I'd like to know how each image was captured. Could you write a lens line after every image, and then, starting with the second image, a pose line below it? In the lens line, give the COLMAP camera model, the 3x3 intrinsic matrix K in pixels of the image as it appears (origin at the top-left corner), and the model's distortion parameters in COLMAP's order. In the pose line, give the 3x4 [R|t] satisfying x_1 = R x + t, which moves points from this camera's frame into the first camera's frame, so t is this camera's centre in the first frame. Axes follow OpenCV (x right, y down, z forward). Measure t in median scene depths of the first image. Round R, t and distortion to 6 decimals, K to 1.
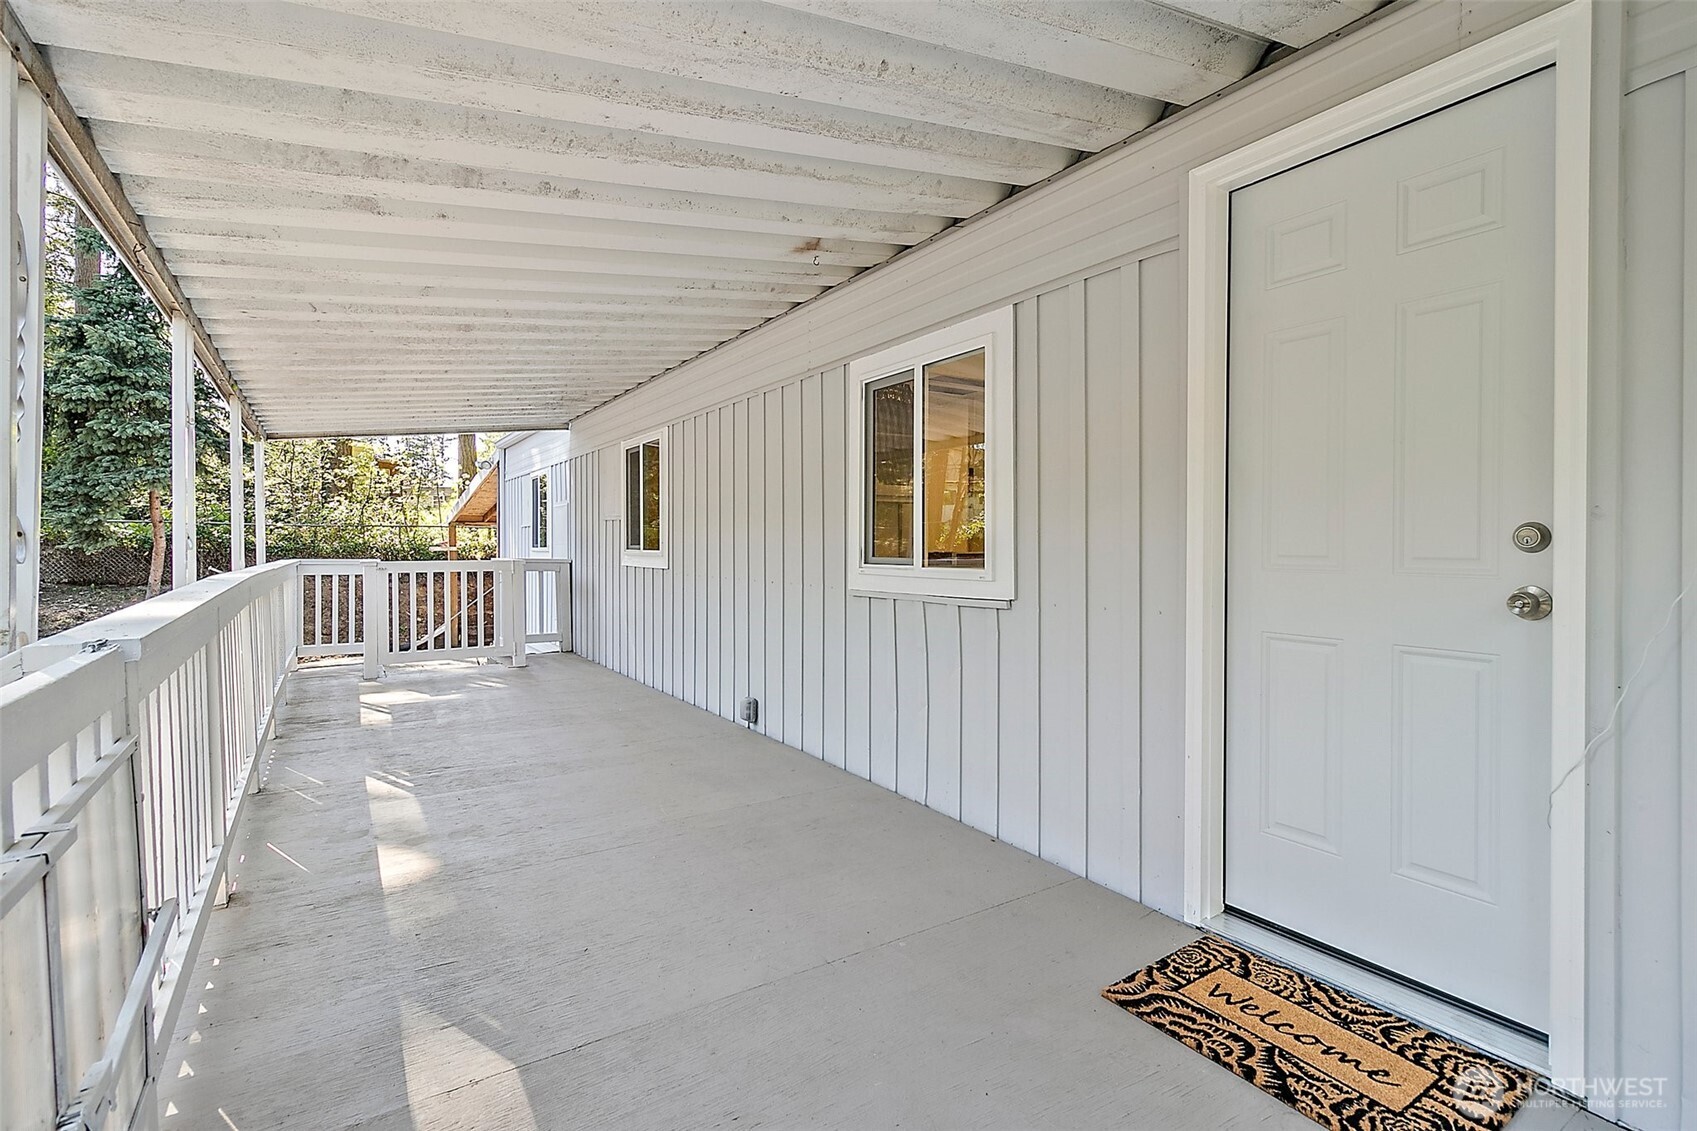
lens RADIAL K [[808.6, 0, 856.0], [0, 808.6, 556.5], [0, 0, 1]] dist [0.000078, 0.000003]
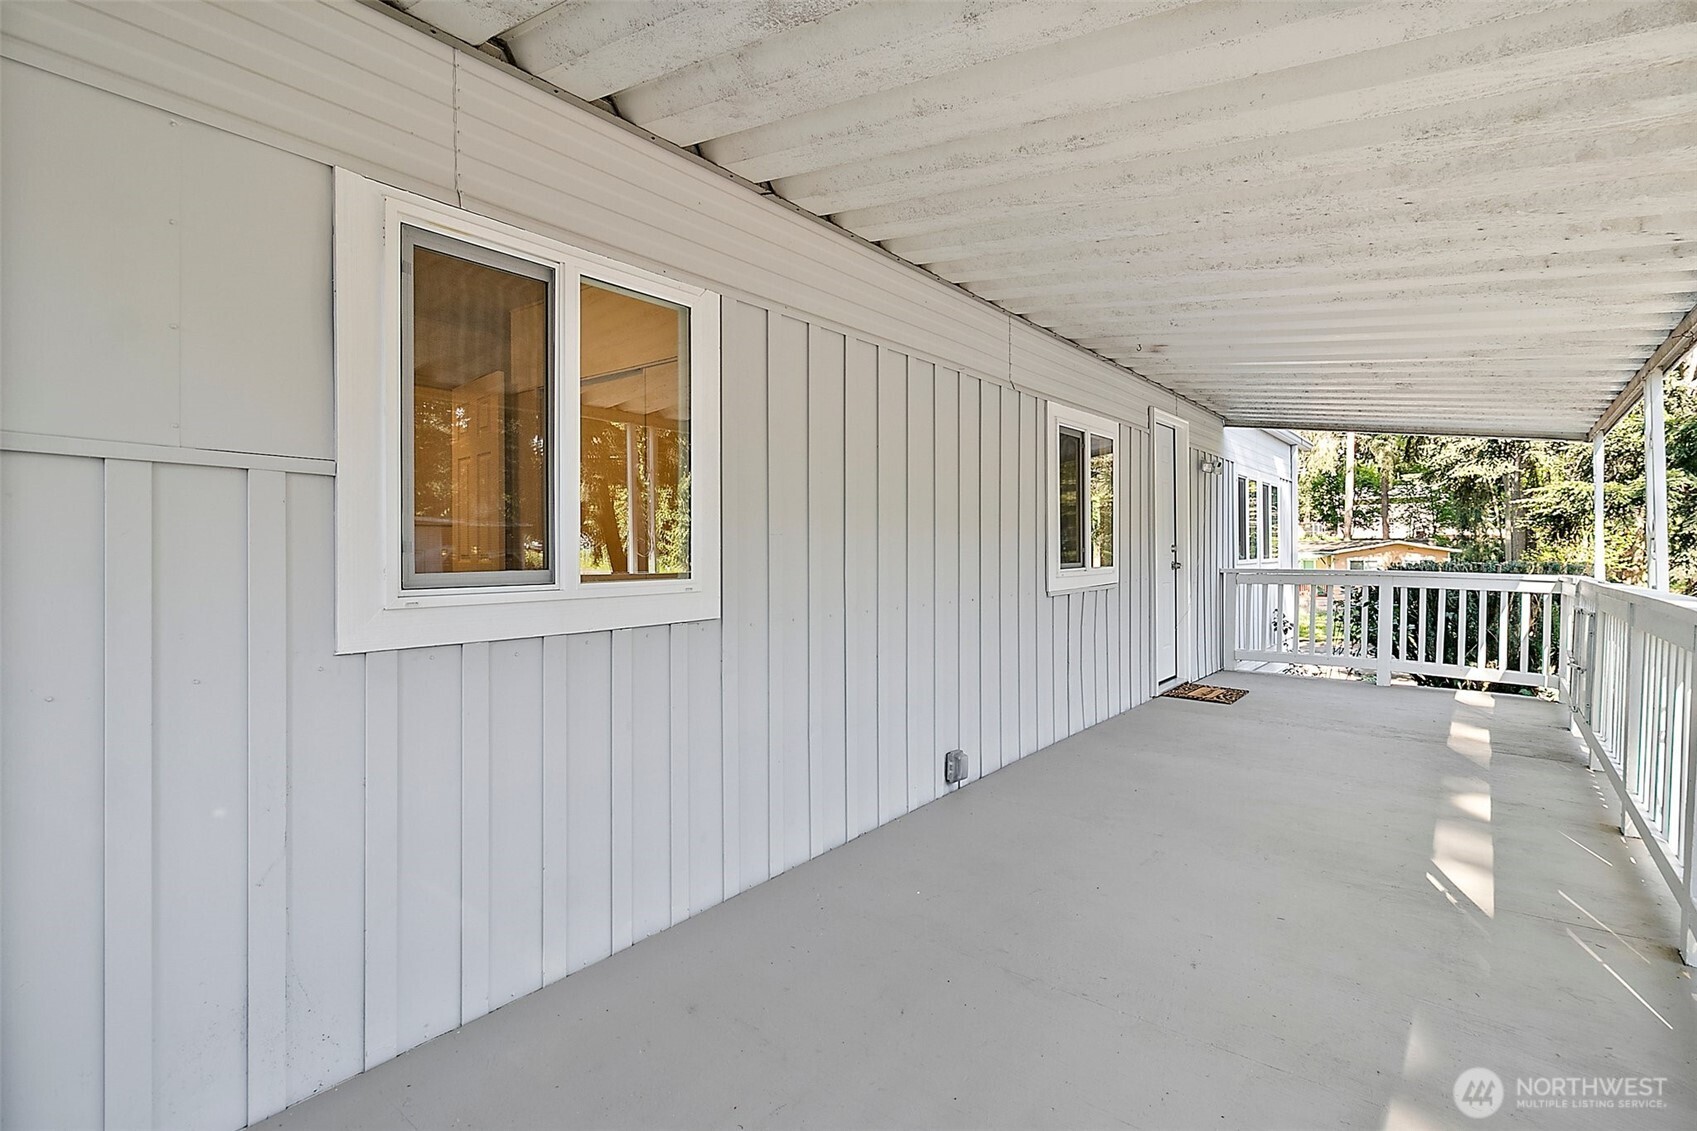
lens RADIAL K [[808.6, 0, 856.0], [0, 808.6, 556.5], [0, 0, 1]] dist [0.000078, 0.000003]
pose [[-0.291362, -0.002316, 0.956610, -0.974208], [0.009285, 0.999943, 0.005250, -0.023690], [-0.956568, 0.010412, -0.291324, 1.502314]]
